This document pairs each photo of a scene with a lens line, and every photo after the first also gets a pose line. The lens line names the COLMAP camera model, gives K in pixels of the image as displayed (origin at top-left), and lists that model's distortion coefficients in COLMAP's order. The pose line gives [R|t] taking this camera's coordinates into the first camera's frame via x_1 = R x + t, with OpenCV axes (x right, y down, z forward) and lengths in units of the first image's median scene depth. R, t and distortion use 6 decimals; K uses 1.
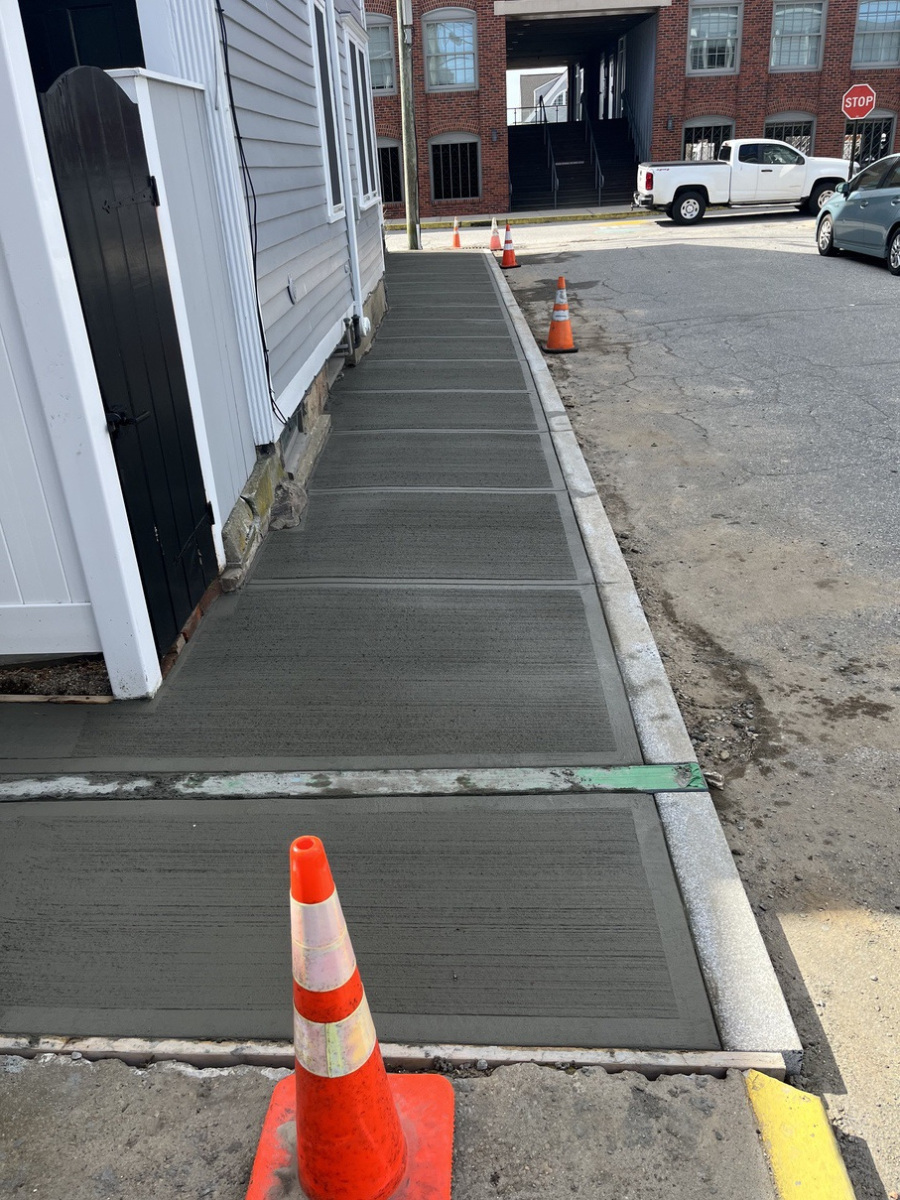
lens RADIAL K [[918.3, 0, 450.2], [0, 918.3, 603.7], [0, 0, 1]] dist [0.064984, -0.077895]
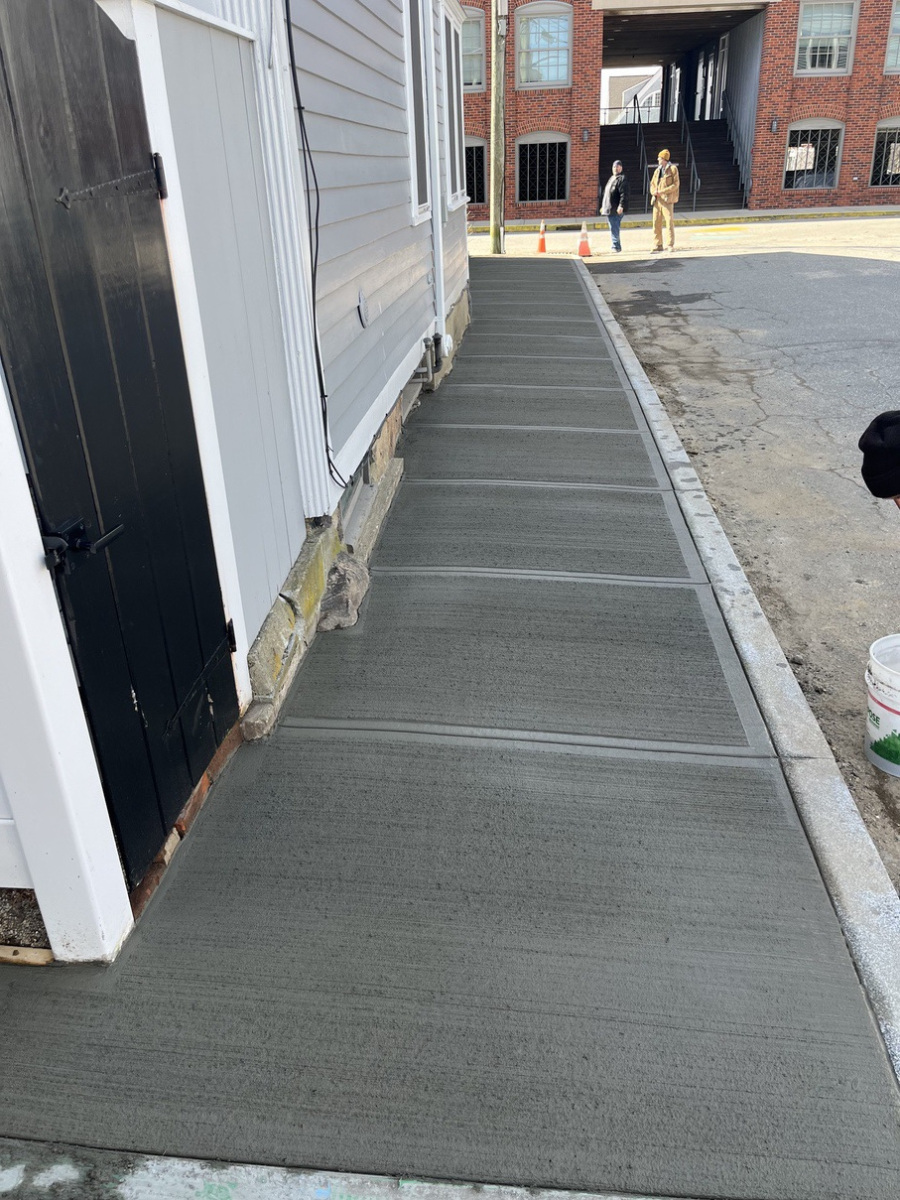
lens RADIAL K [[918.3, 0, 447.5], [0, 918.3, 603.3], [0, 0, 1]] dist [0.064984, -0.077895]
pose [[0.996592, 0.047796, -0.067236, -0.032799], [-0.047930, 0.998851, -0.000372, -0.087876], [0.067141, 0.003594, 0.997737, 0.207897]]
